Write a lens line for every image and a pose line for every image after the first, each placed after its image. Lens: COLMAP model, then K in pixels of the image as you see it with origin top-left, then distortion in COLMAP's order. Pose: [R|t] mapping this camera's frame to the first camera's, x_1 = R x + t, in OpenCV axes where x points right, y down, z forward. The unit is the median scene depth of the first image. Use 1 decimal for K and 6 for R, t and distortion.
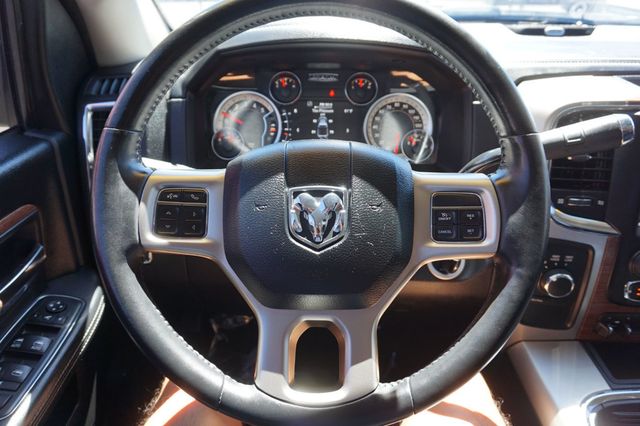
lens RADIAL K [[443.4, 0, 318.1], [0, 443.4, 215.9], [0, 0, 1]] dist [-0.027970, 0.004324]
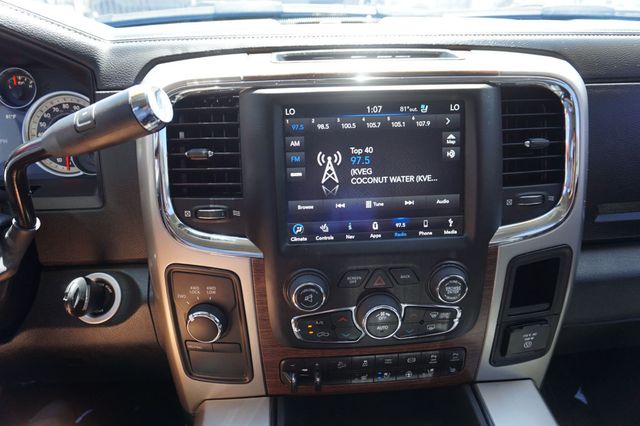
lens RADIAL K [[443.4, 0, 322.0], [0, 443.4, 211.7], [0, 0, 1]] dist [-0.027970, 0.004324]
pose [[0.996095, -0.049168, 0.073324, 0.679229], [0.054632, 0.995725, -0.074475, 0.029944], [-0.069348, 0.078190, 0.994524, 0.220871]]
